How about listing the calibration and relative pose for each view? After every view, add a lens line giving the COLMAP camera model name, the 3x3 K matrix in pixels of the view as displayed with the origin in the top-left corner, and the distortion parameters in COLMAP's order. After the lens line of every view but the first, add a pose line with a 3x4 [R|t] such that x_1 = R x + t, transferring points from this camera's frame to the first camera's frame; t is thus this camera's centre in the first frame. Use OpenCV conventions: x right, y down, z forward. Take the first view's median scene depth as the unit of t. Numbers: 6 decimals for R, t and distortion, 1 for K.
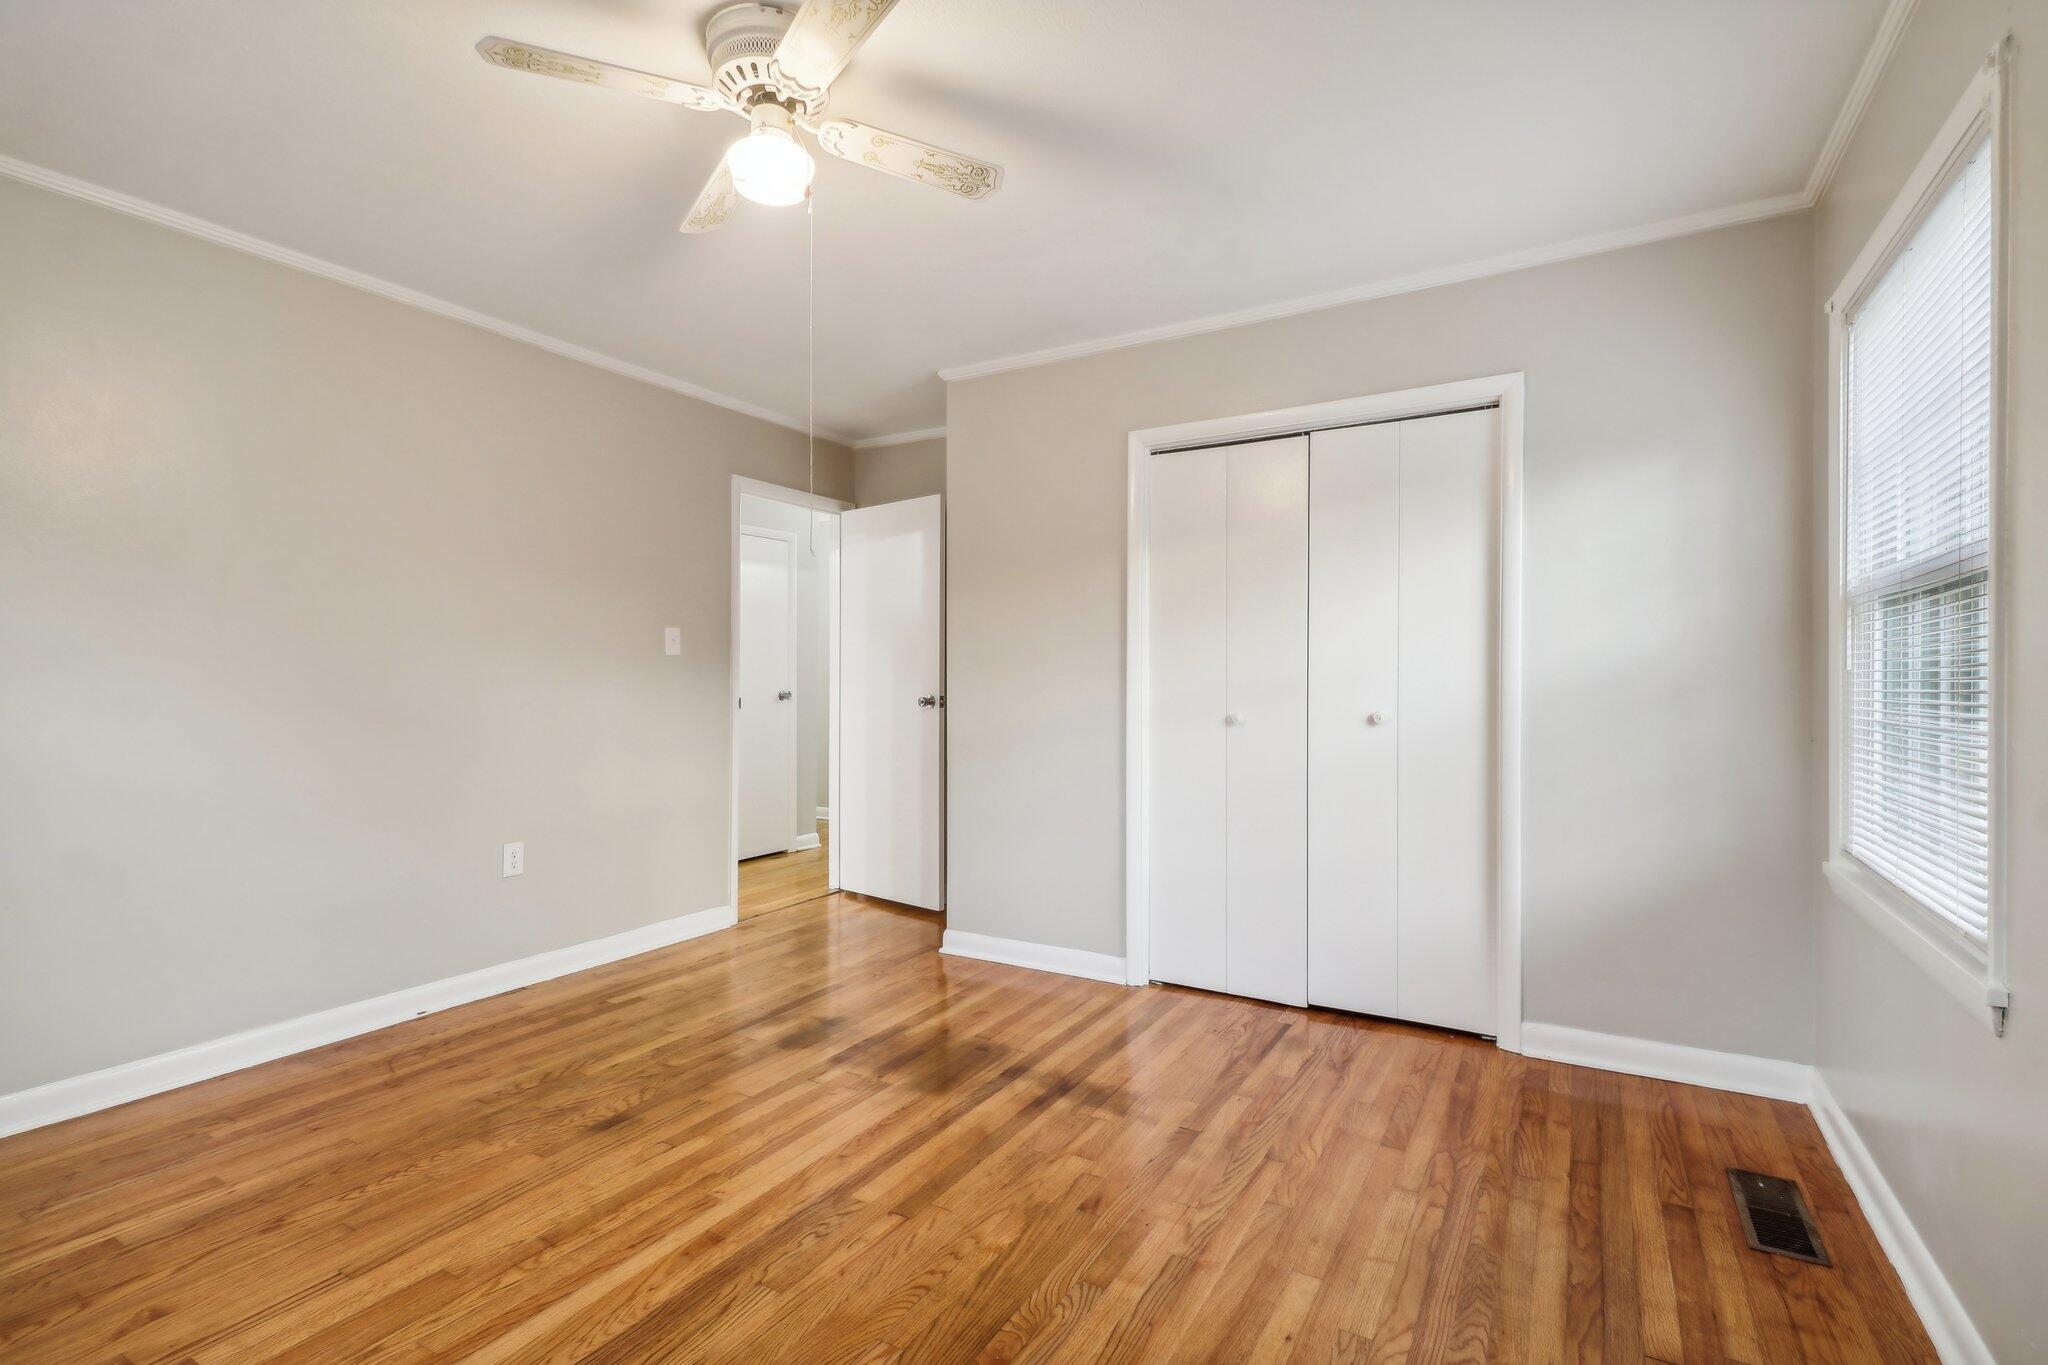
lens RADIAL K [[960.4, 0, 1016.6], [0, 960.4, 683.4], [0, 0, 1]] dist [0.018518, -0.003796]
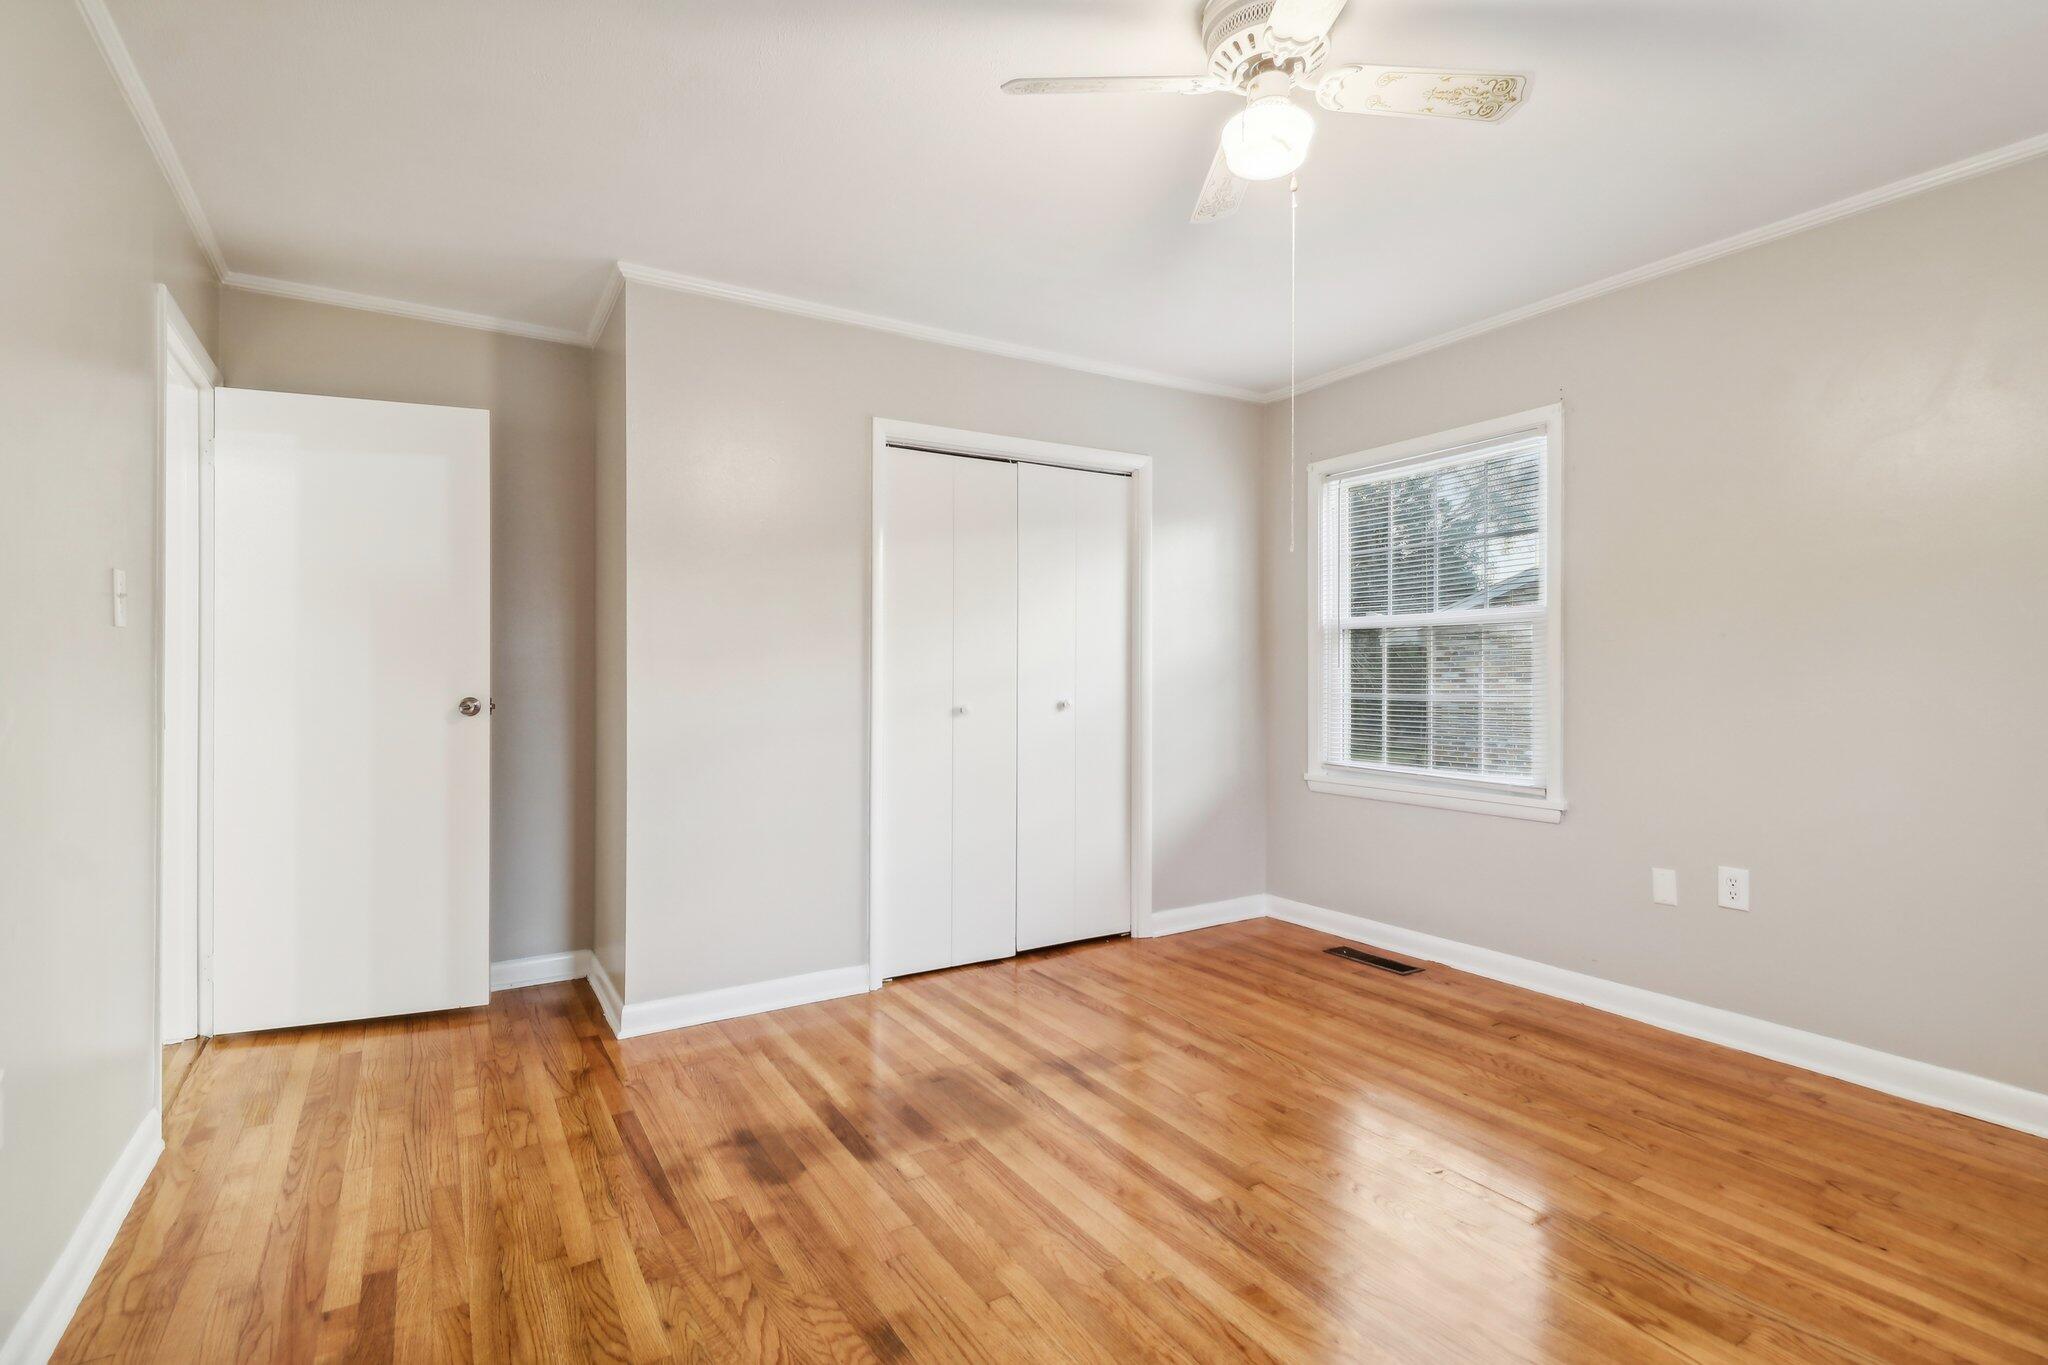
lens RADIAL K [[960.4, 0, 1013.4], [0, 960.4, 674.1], [0, 0, 1]] dist [0.018518, -0.003796]
pose [[0.472232, -0.004060, 0.881465, -0.816257], [0.004618, 0.999987, 0.002132, -0.005750], [-0.881462, 0.003064, 0.472245, 0.512941]]
